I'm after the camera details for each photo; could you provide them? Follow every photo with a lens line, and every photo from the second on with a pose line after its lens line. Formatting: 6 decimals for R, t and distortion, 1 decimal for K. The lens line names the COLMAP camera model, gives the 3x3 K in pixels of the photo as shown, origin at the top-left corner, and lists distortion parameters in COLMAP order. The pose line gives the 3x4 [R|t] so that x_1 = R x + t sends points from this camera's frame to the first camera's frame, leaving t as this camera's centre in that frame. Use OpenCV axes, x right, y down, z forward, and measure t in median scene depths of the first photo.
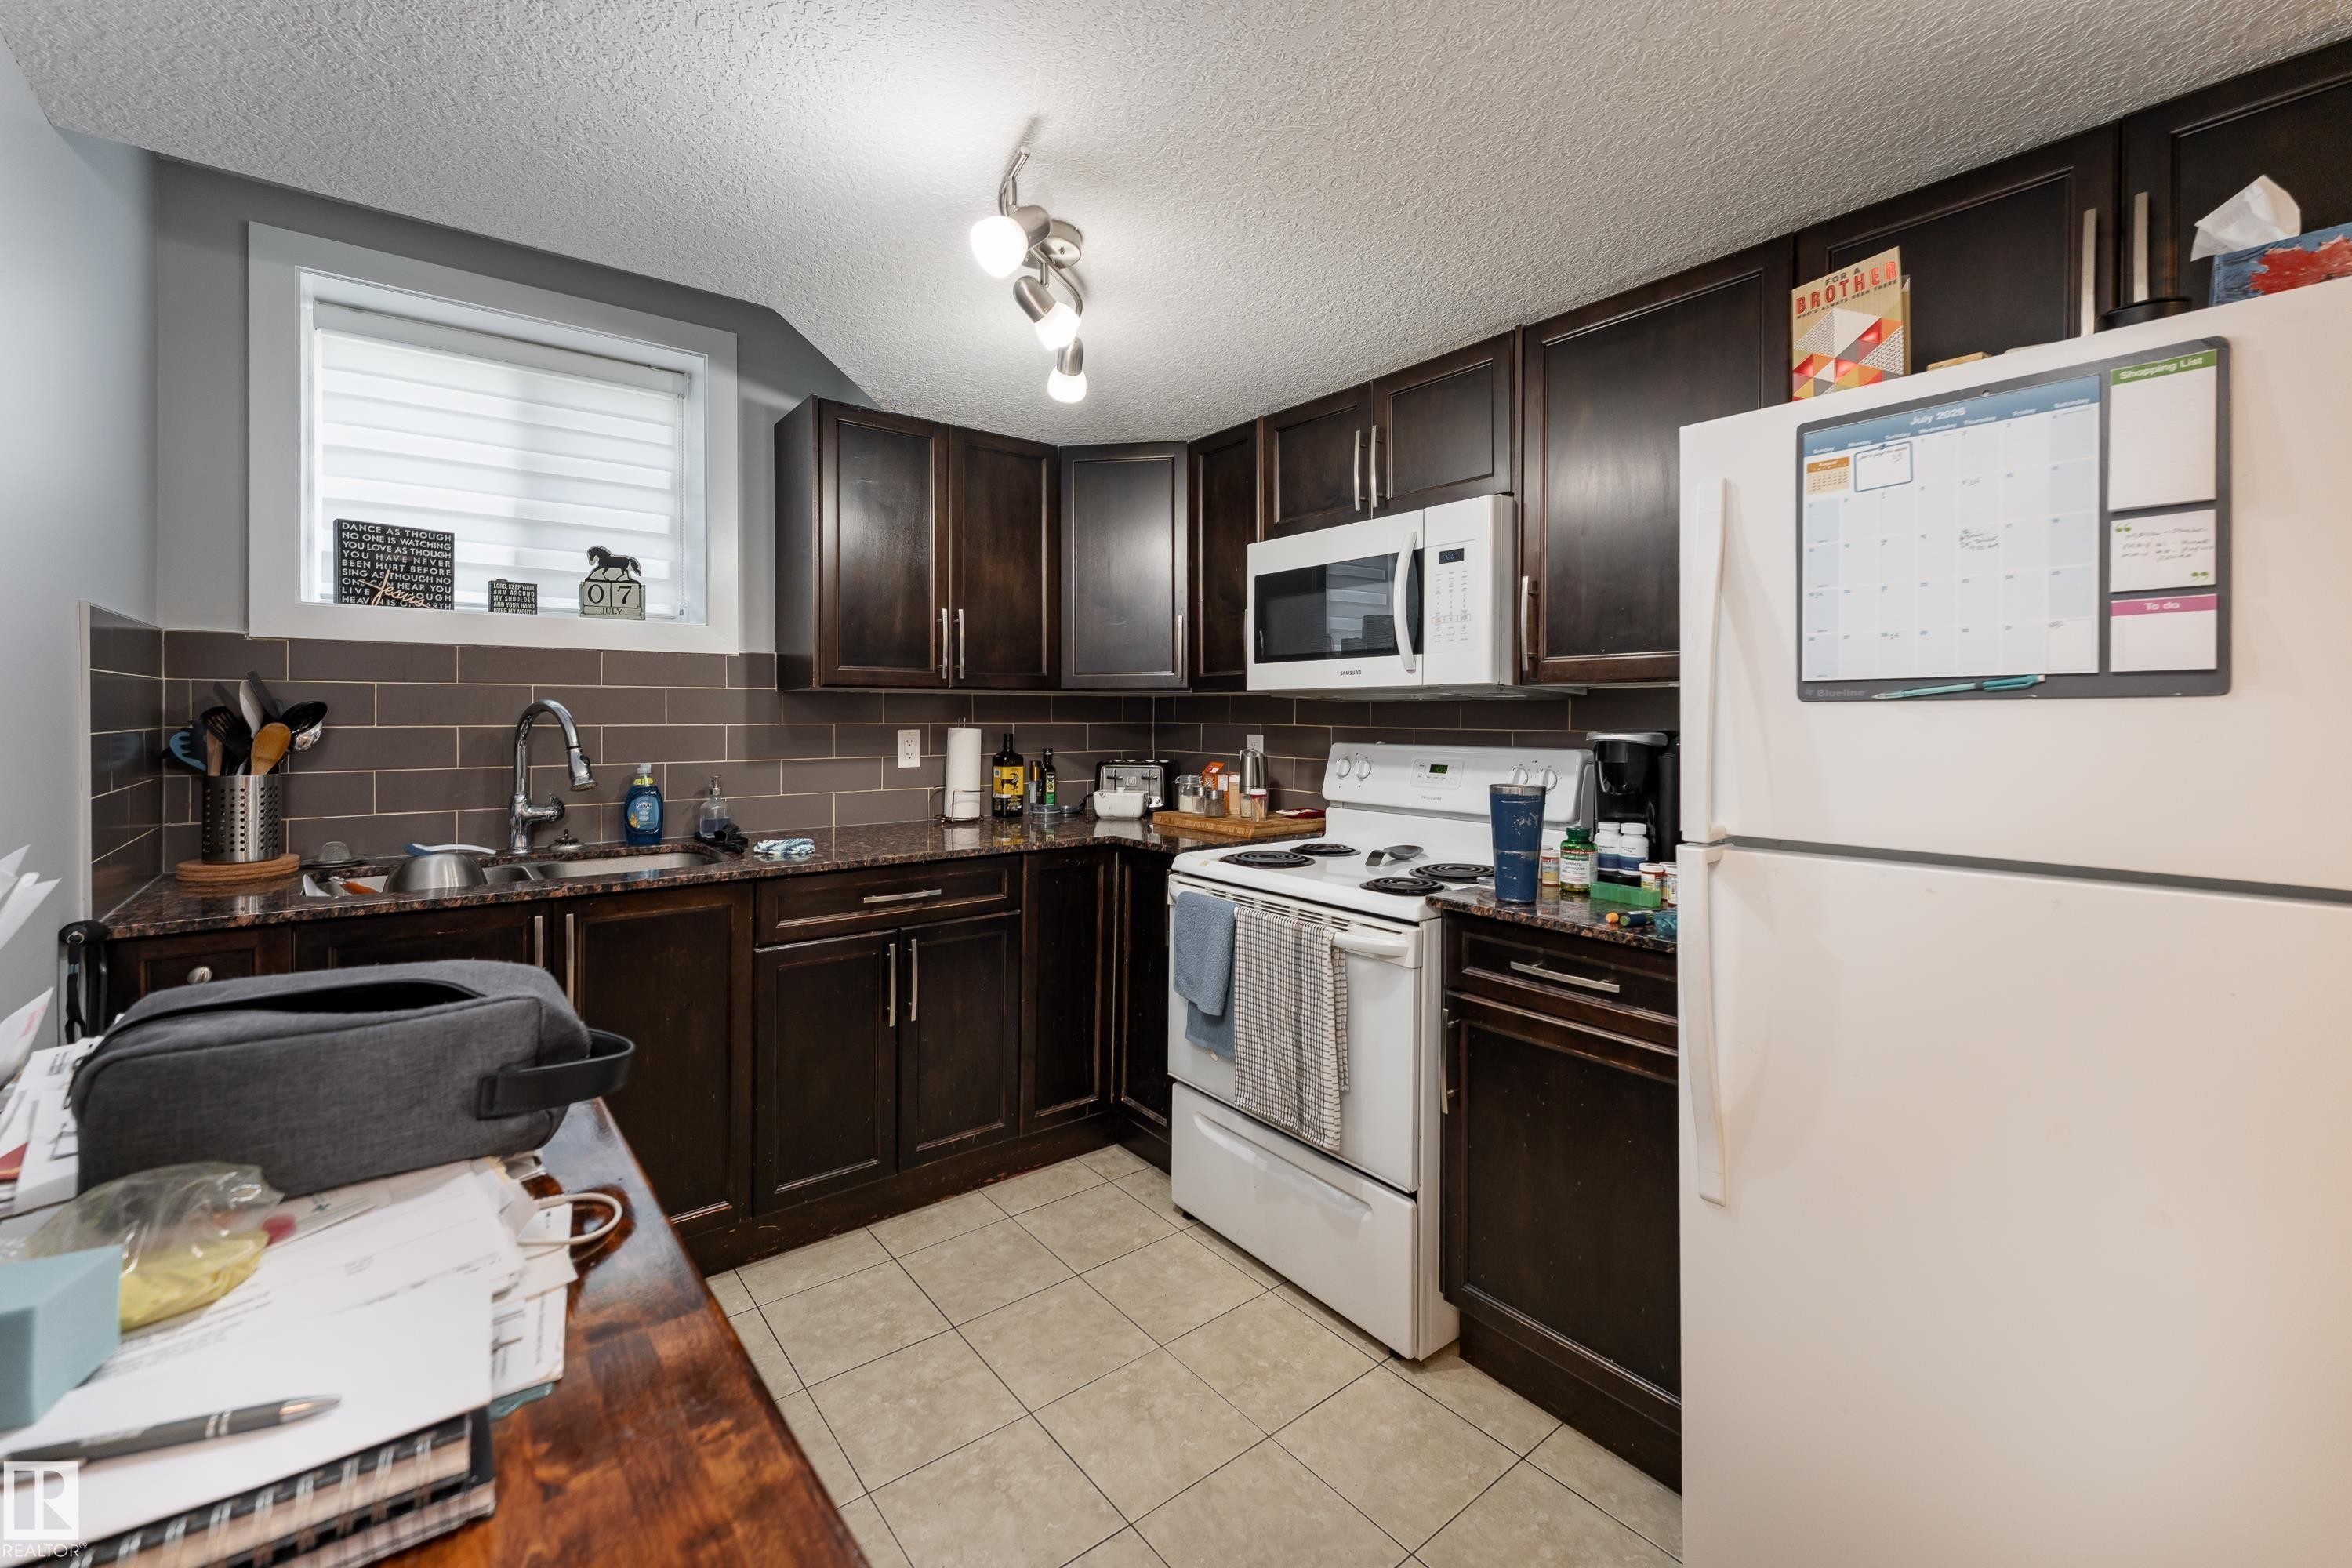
lens RADIAL K [[972.9, 0, 1154.2], [0, 972.9, 716.0], [0, 0, 1]] dist [0.000685, 0.000184]
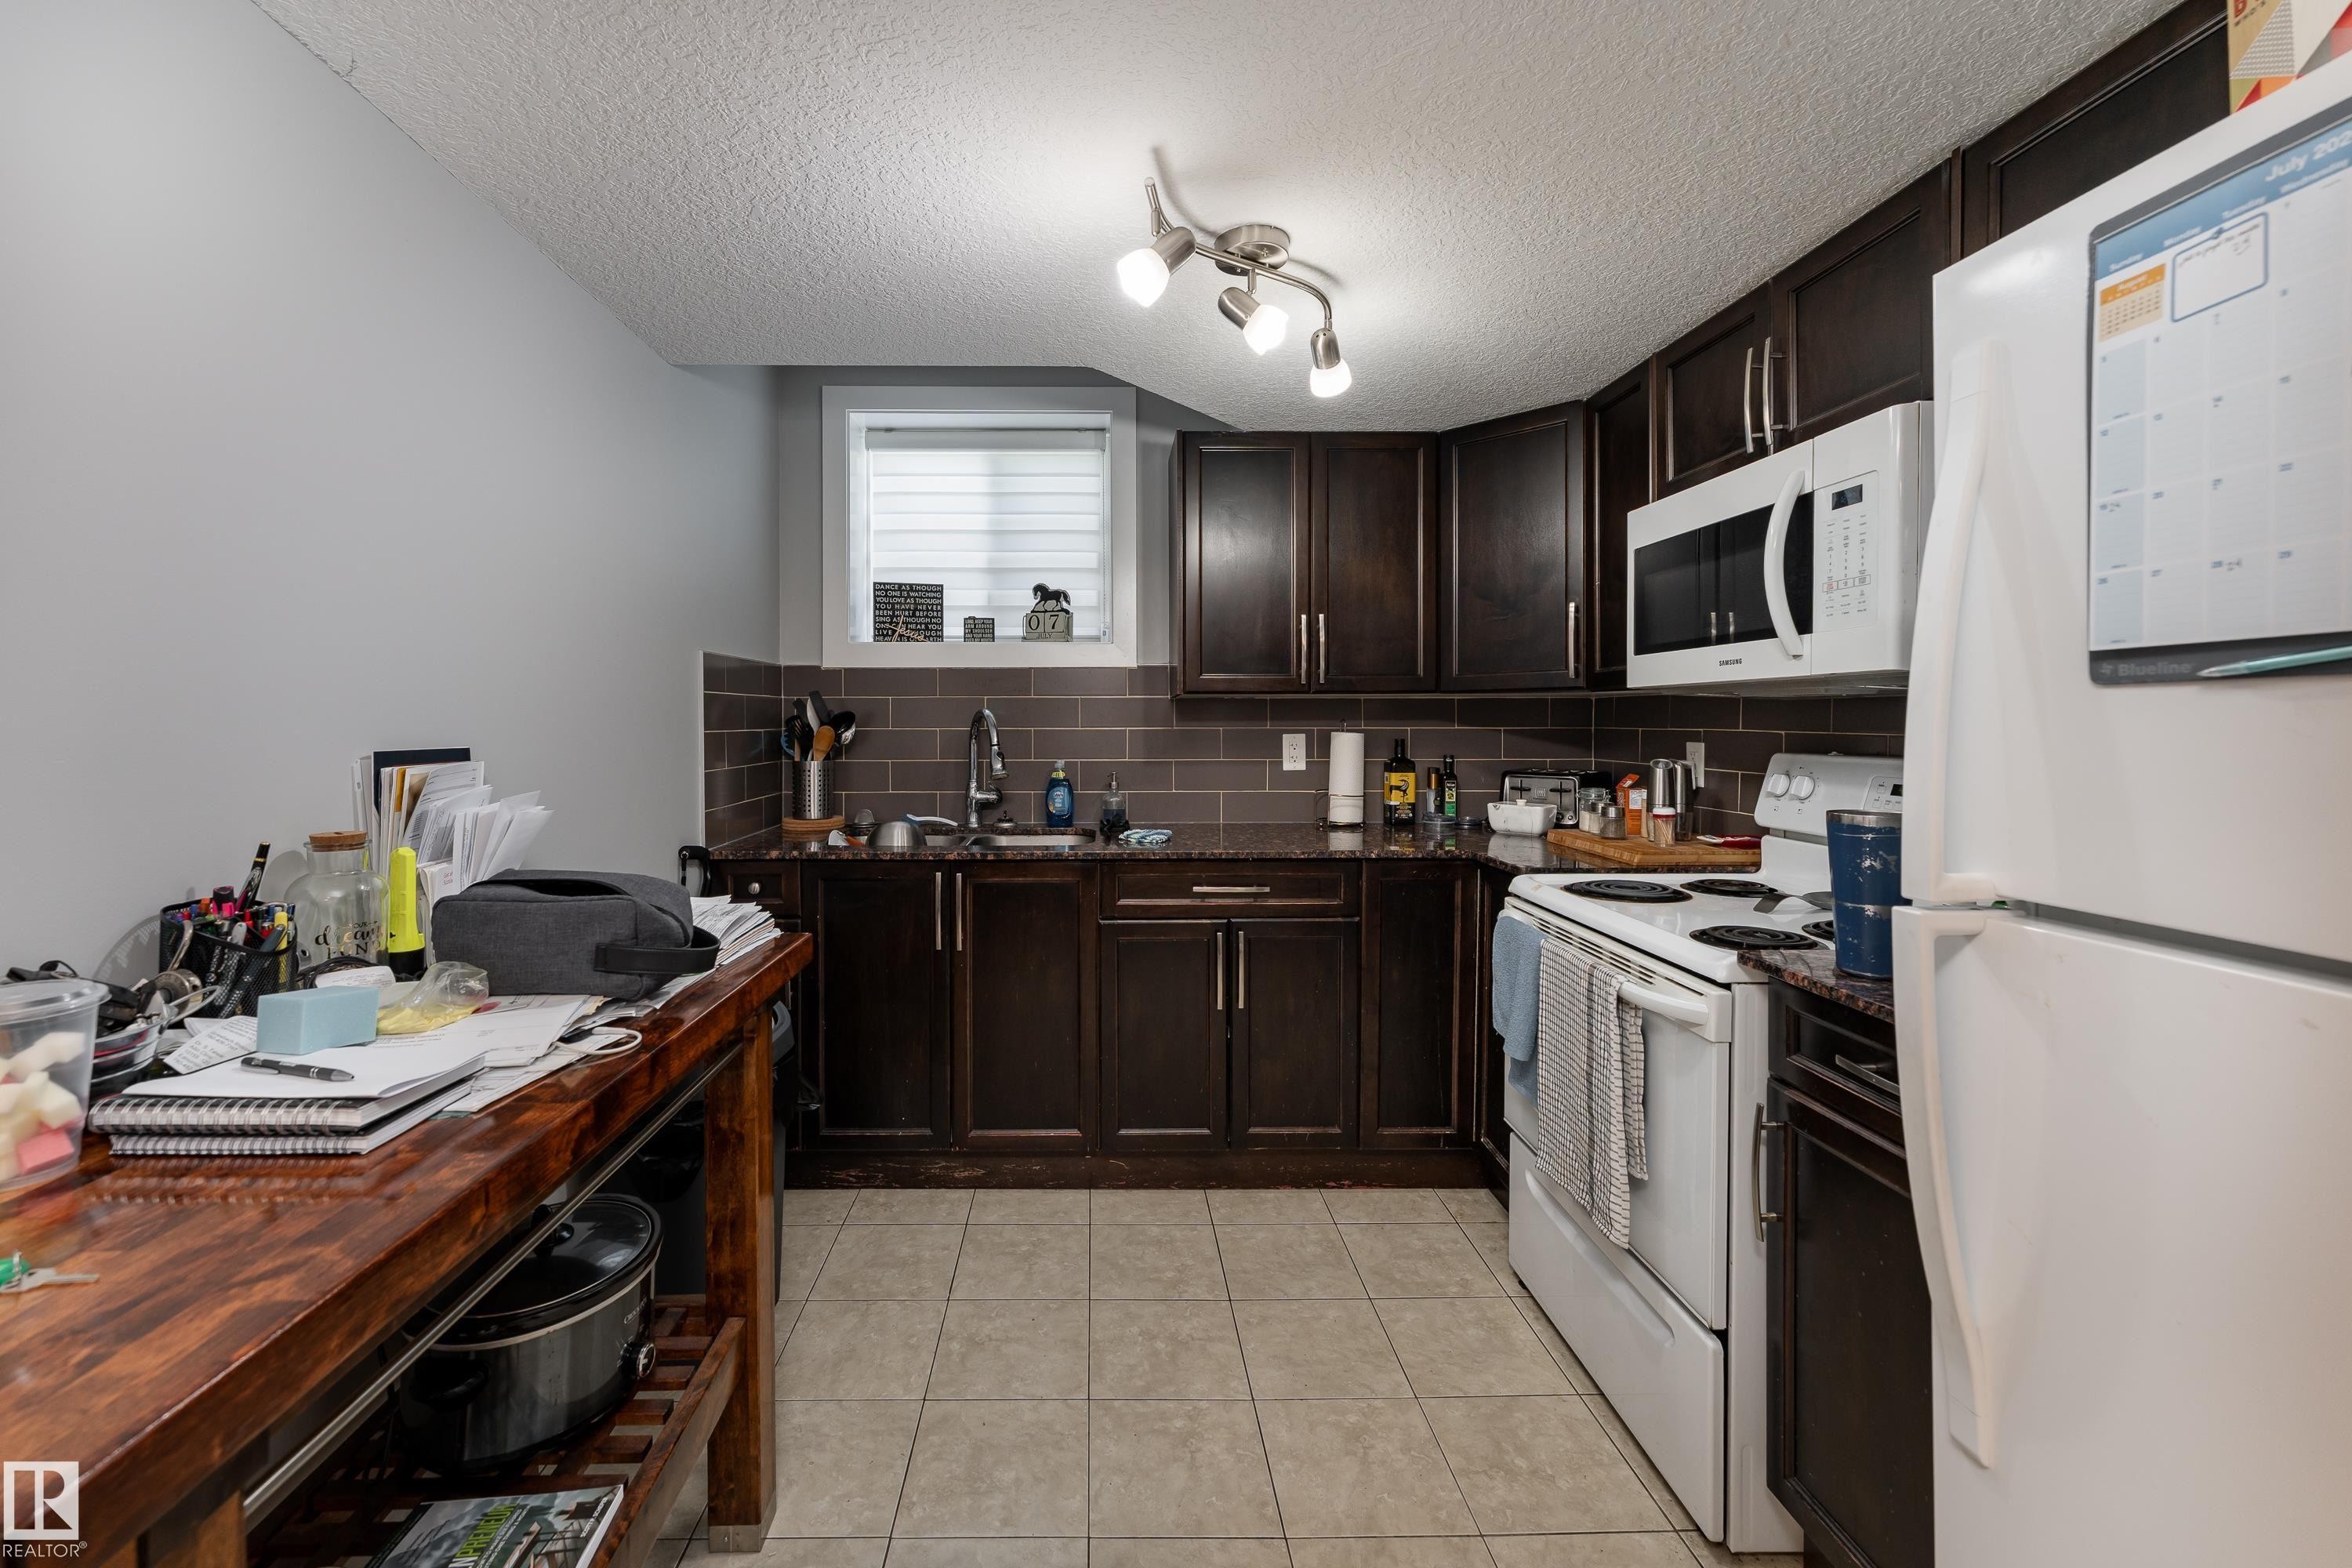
lens RADIAL K [[971.8, 0, 1100.9], [0, 971.8, 732.0], [0, 0, 1]] dist [-0.000523, -0.000181]
pose [[0.795342, 0.003688, -0.606150, 0.270089], [0.001838, 0.999962, 0.008494, 0.003868], [0.606158, -0.007870, 0.795305, 0.071610]]
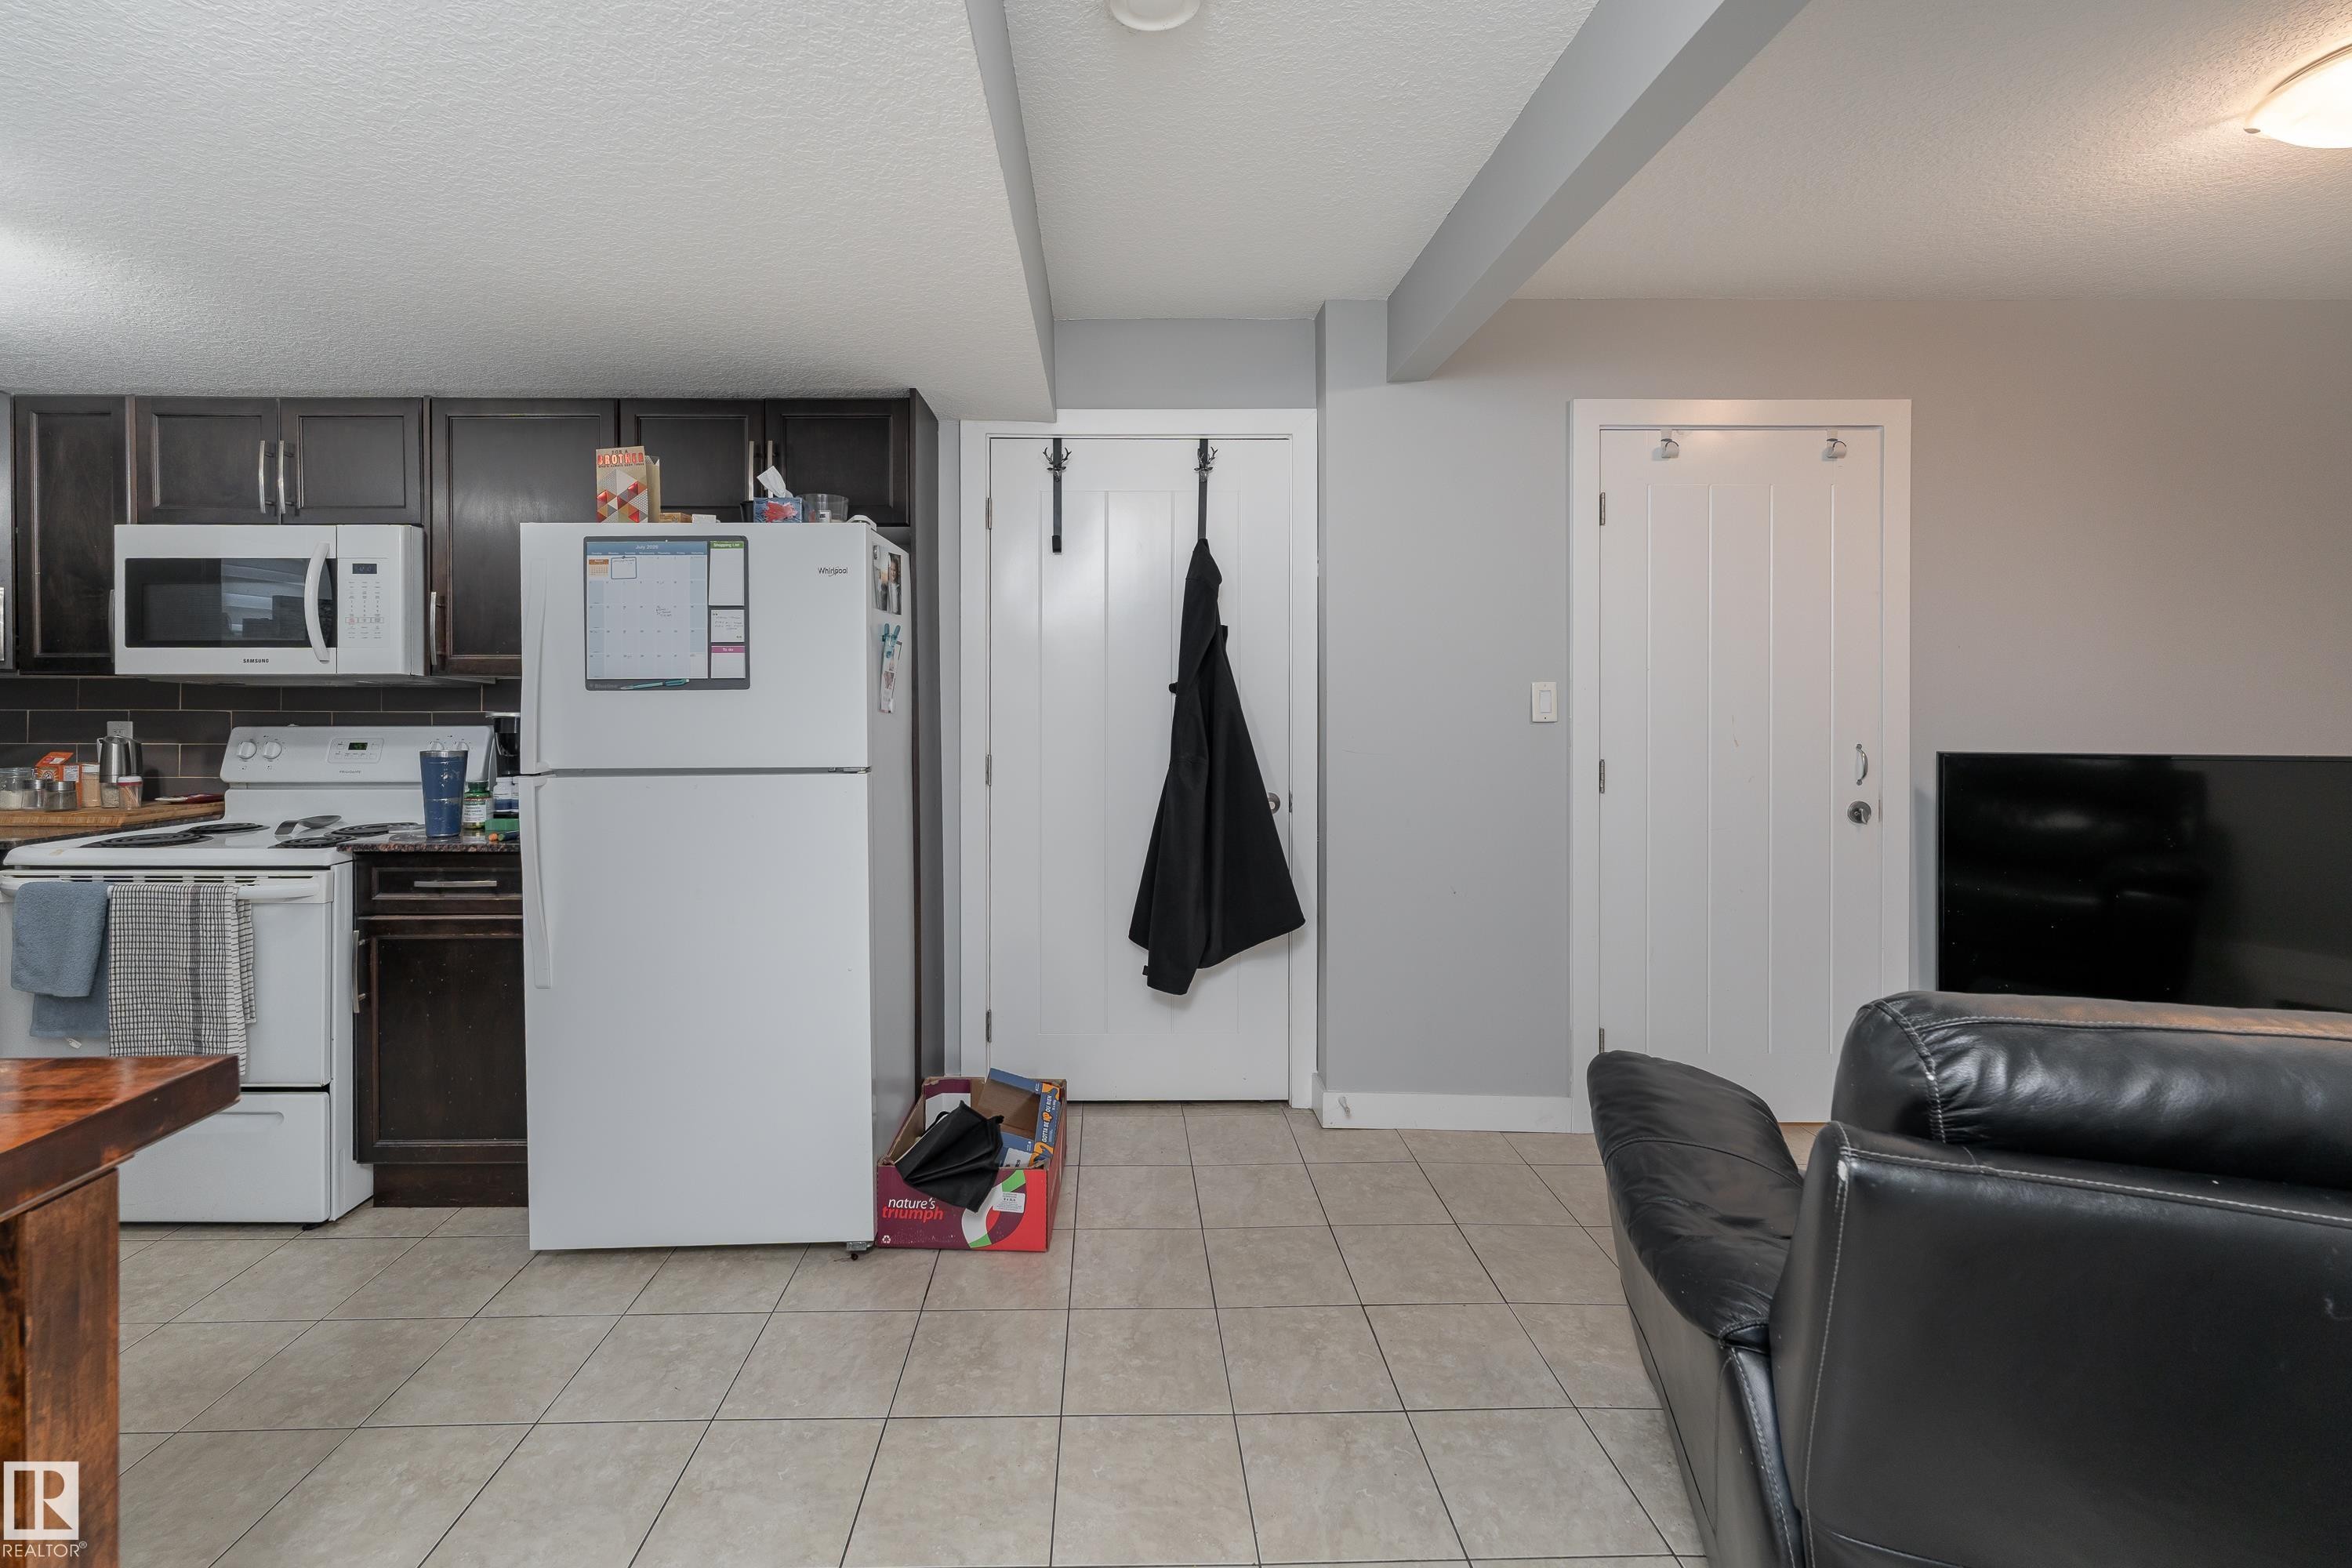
lens RADIAL K [[963.1, 0, 1125.4], [0, 963.1, 707.8], [0, 0, 1]] dist [0.002563, 0.000317]
pose [[0.596058, -0.006082, 0.802918, -0.086823], [0.002366, 0.999980, 0.005818, 0.004452], [-0.802938, -0.001568, 0.596060, -0.431329]]
